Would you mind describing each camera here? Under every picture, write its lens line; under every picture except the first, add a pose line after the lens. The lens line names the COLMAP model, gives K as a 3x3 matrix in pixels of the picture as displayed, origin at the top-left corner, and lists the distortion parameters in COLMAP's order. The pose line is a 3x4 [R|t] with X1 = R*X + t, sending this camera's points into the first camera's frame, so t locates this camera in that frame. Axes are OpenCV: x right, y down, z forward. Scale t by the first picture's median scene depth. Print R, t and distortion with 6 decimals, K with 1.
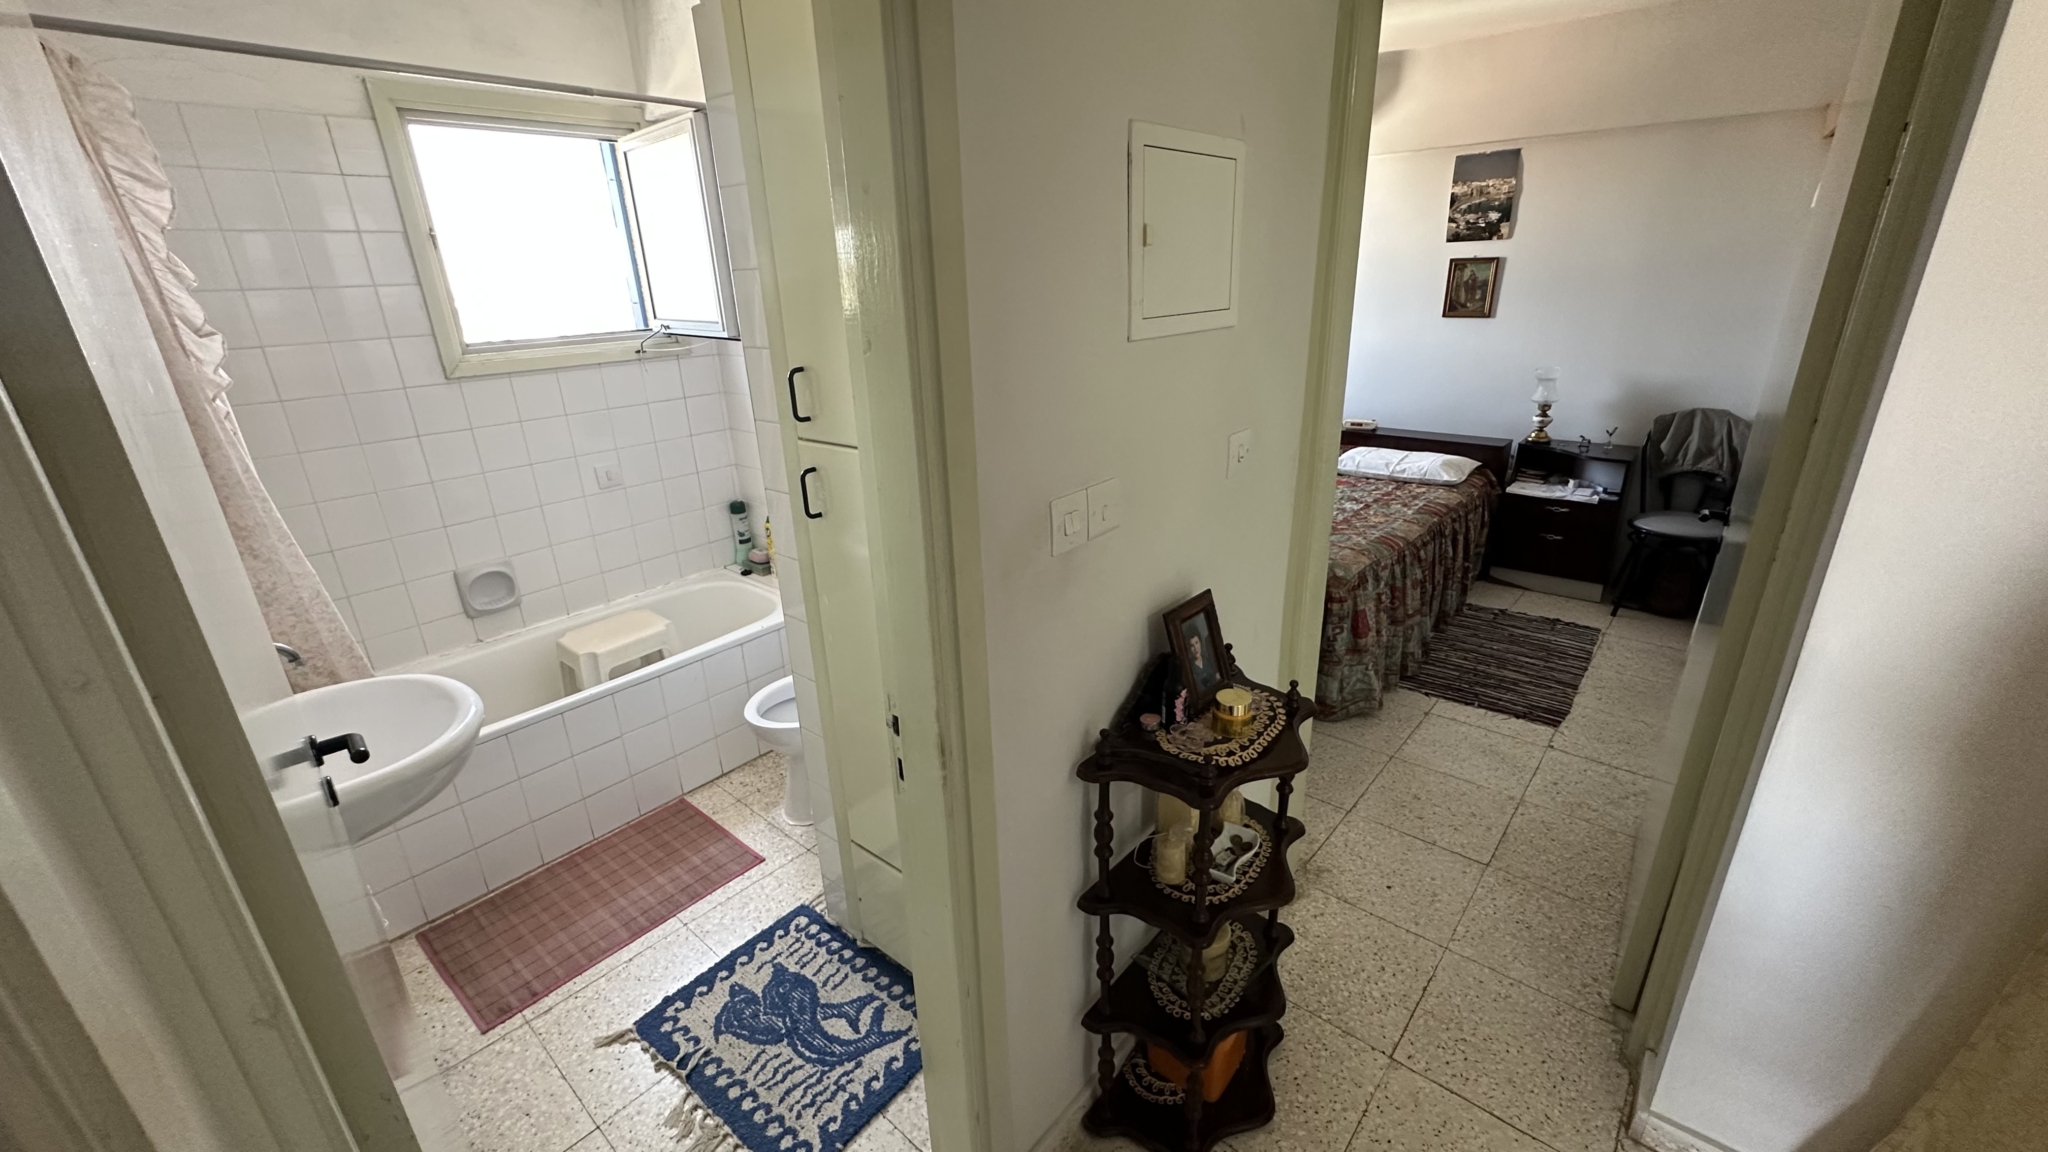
lens RADIAL K [[817.5, 0, 1024.2], [0, 817.5, 576.7], [0, 0, 1]] dist [-0.002301, 0.000554]
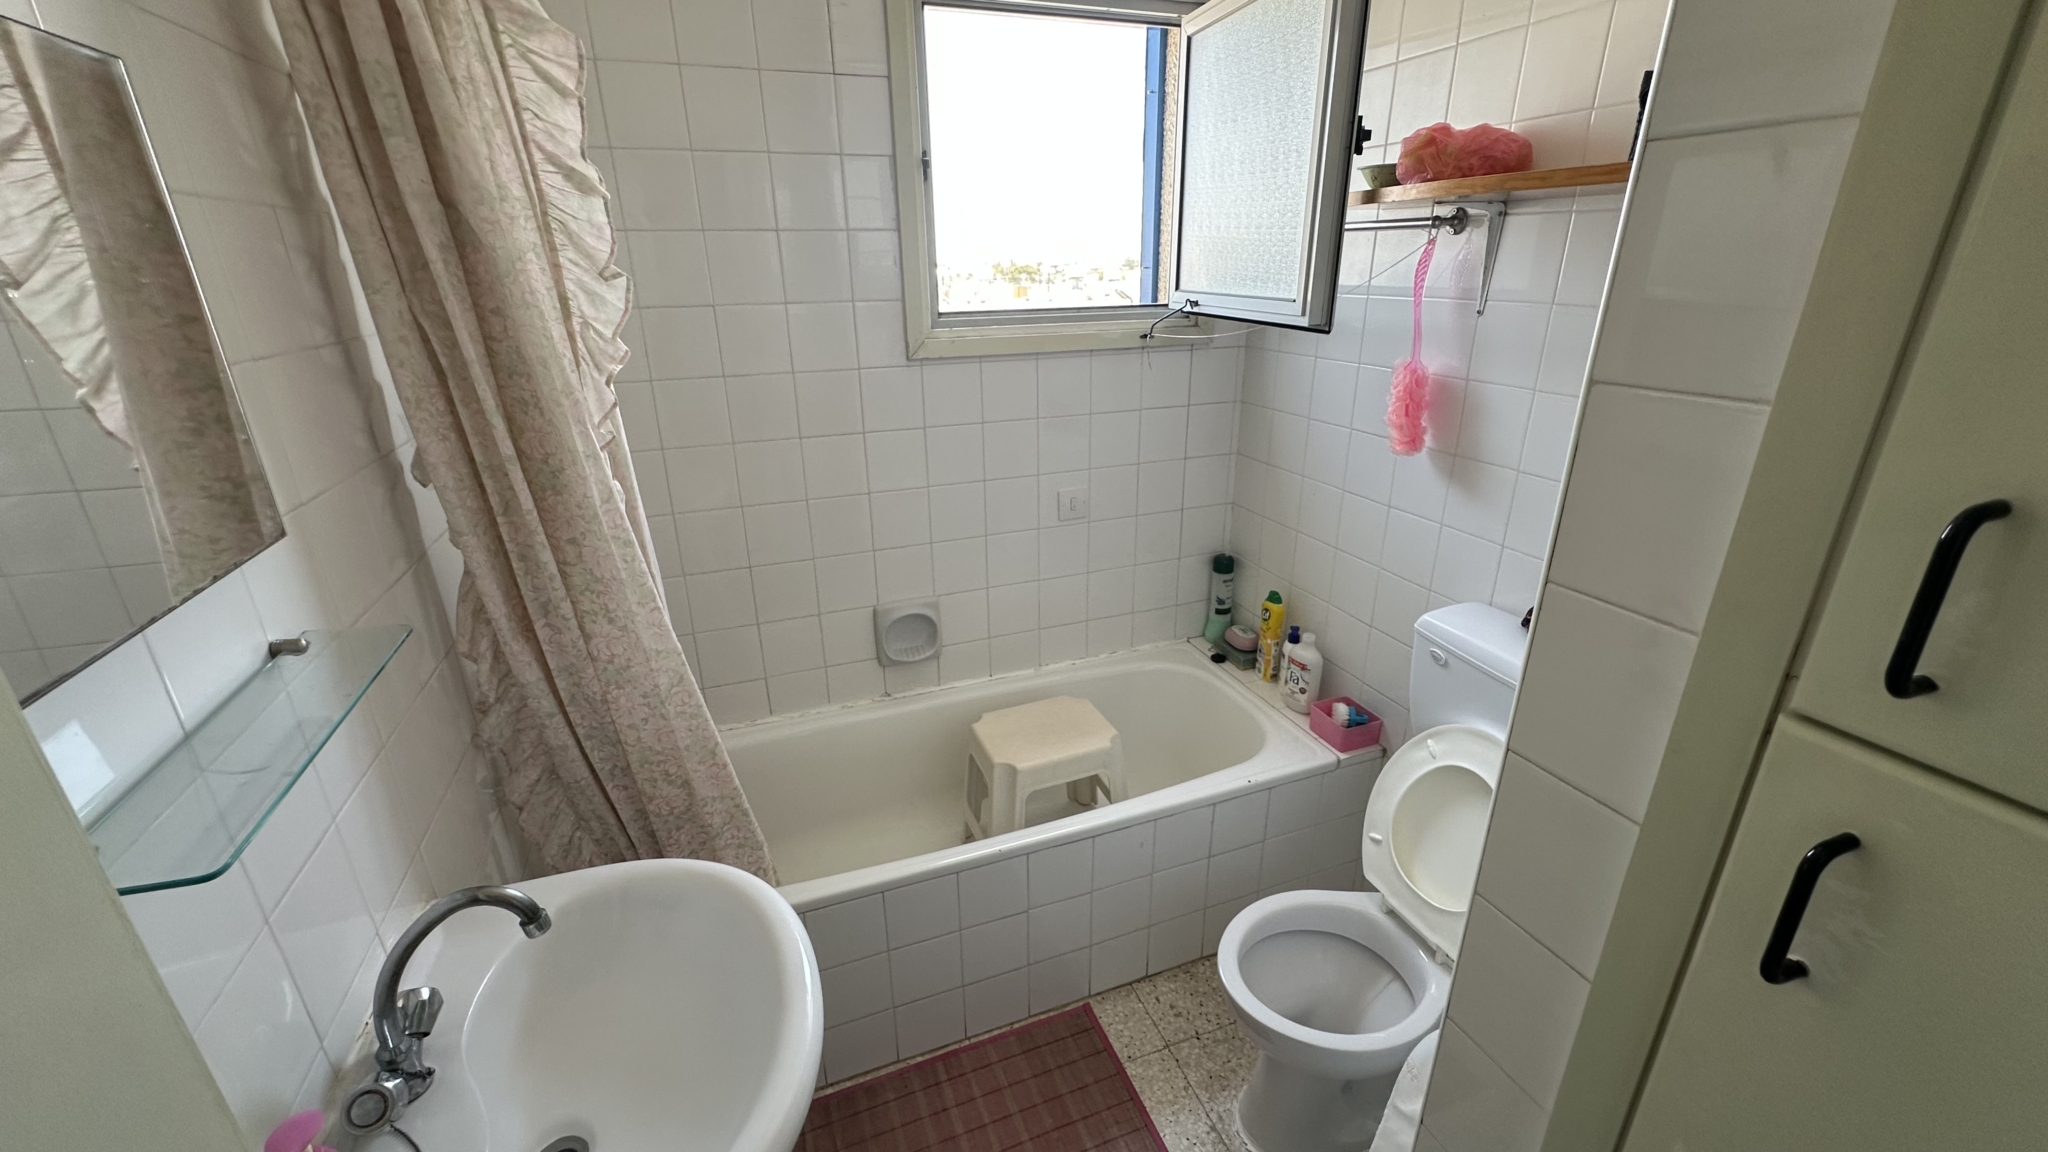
lens RADIAL K [[816.3, 0, 1026.1], [0, 816.3, 573.5], [0, 0, 1]] dist [-0.002298, 0.000124]
pose [[0.878558, 0.191657, -0.437496, -0.188474], [-0.183150, 0.981127, 0.062015, -0.087843], [0.441125, 0.025643, 0.897079, 0.290057]]
